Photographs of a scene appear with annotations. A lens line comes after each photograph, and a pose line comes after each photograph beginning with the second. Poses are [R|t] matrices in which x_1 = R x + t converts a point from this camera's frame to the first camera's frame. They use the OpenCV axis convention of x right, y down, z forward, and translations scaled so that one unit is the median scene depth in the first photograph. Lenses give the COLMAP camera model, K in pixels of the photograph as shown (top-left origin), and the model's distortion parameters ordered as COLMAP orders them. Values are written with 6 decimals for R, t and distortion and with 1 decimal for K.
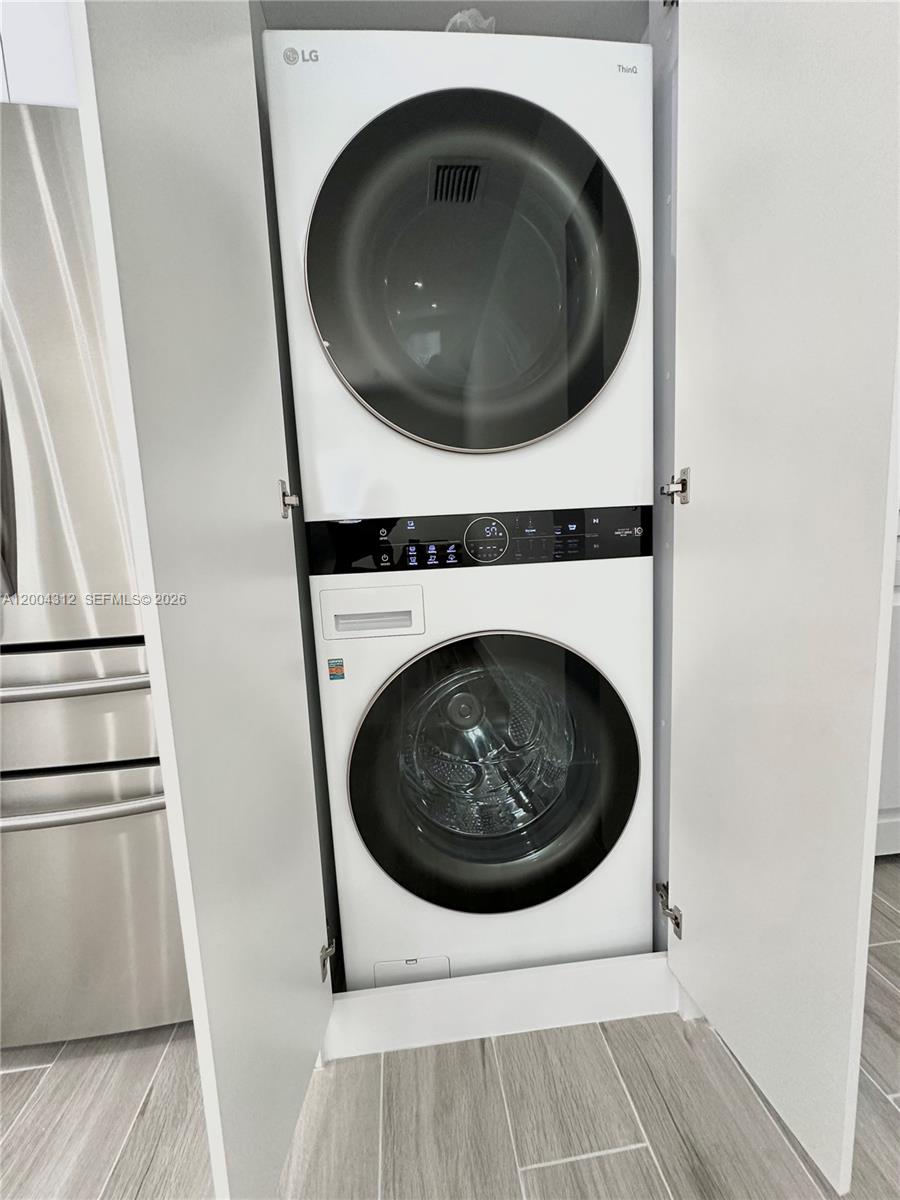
lens RADIAL K [[479.1, 0, 447.2], [0, 479.1, 596.1], [0, 0, 1]] dist [-0.004830, 0.000736]
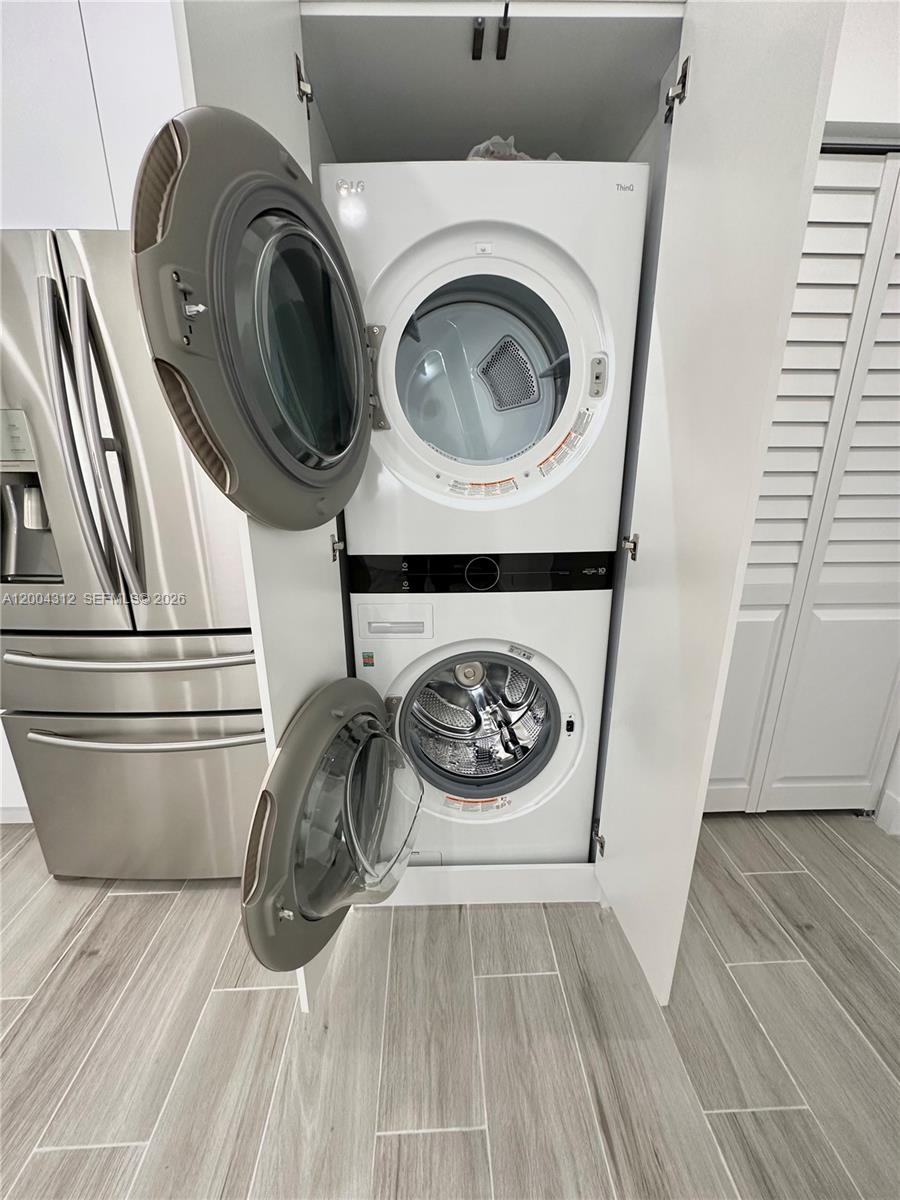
lens RADIAL K [[479.1, 0, 446.7], [0, 479.1, 596.3], [0, 0, 1]] dist [-0.004830, 0.000736]
pose [[0.996427, 0.059955, -0.059487, 0.065865], [-0.049083, 0.984248, 0.169841, -0.272755], [0.068733, -0.166314, 0.983674, -0.314179]]
